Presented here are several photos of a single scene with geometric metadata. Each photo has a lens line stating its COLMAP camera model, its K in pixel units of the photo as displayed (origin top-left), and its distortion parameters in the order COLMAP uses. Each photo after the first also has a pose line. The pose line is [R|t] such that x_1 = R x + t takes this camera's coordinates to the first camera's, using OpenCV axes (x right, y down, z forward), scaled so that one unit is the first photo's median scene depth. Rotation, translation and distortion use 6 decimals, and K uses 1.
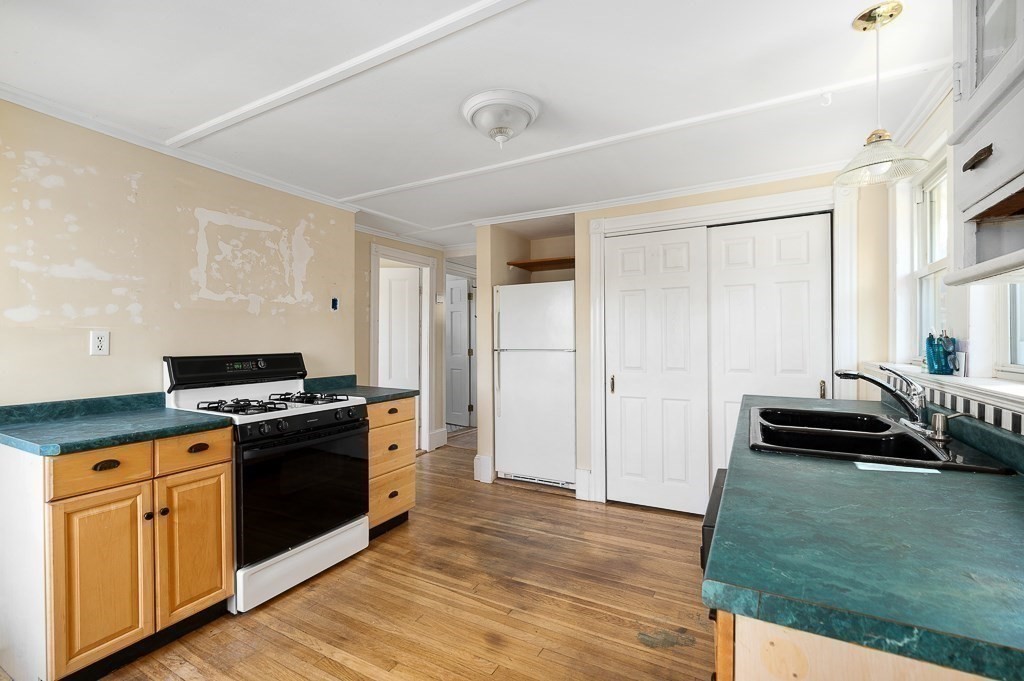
lens RADIAL K [[446.6, 0, 513.9], [0, 446.6, 339.0], [0, 0, 1]] dist [-0.001842, -0.000294]
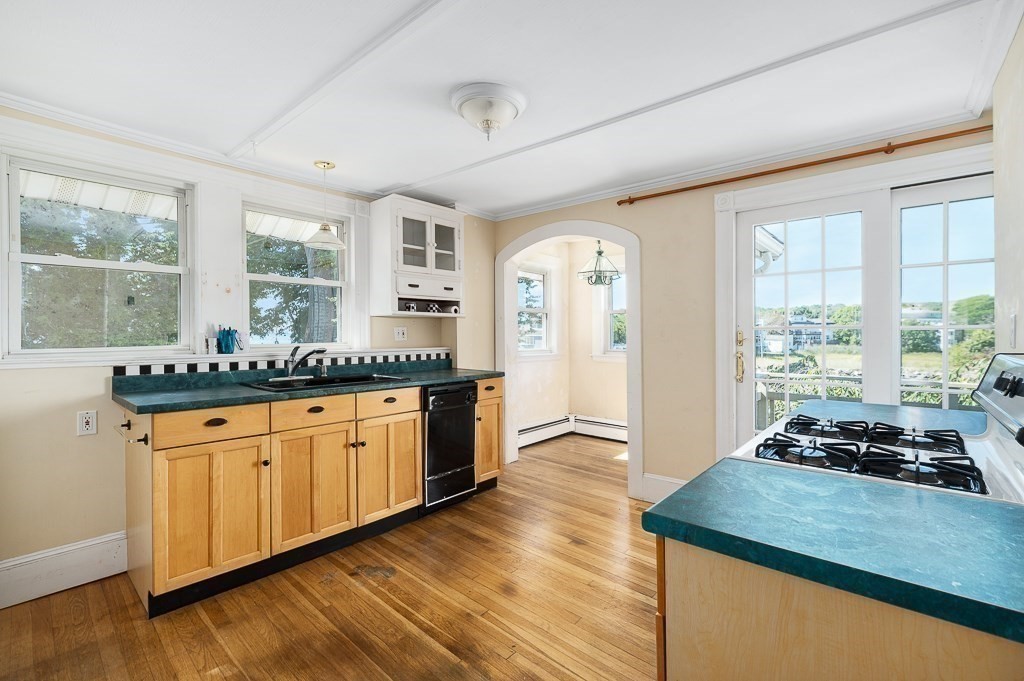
lens RADIAL K [[446.6, 0, 513.9], [0, 446.6, 339.0], [0, 0, 1]] dist [-0.001842, -0.000294]
pose [[-0.973296, 0.001414, 0.229549, -0.252666], [0.003405, 0.999960, 0.008280, 0.013850], [-0.229528, 0.008841, -0.973262, 1.660107]]
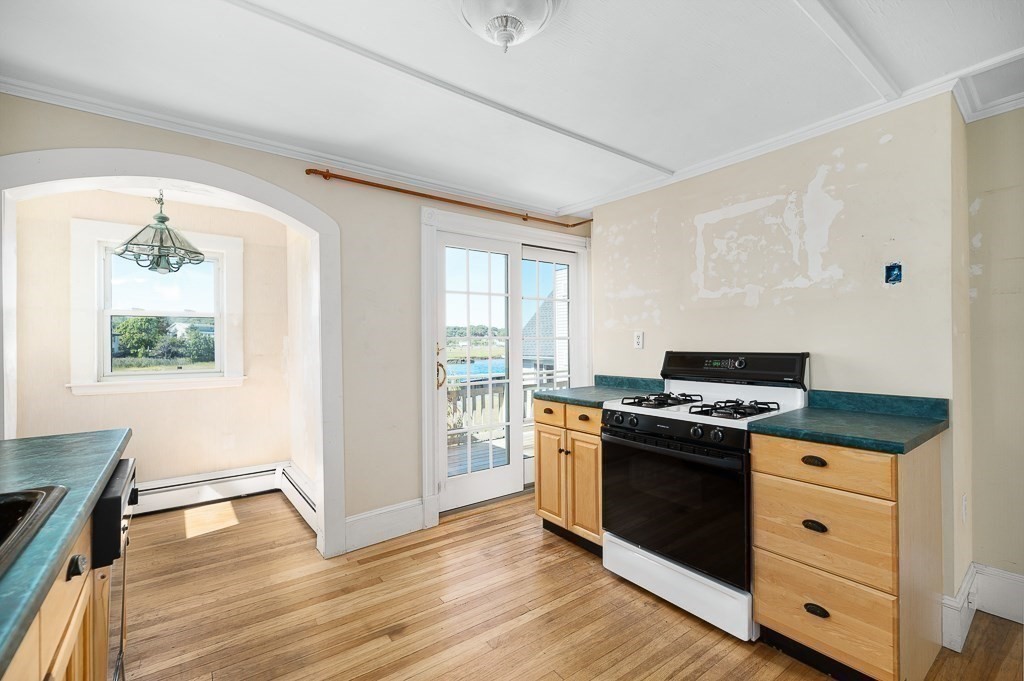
lens RADIAL K [[446.6, 0, 513.9], [0, 446.6, 339.0], [0, 0, 1]] dist [-0.001842, -0.000294]
pose [[-0.425484, 0.002317, -0.904963, 0.485606], [0.014026, 0.999893, -0.004035, 0.005243], [0.904857, -0.014410, -0.425471, 1.098045]]
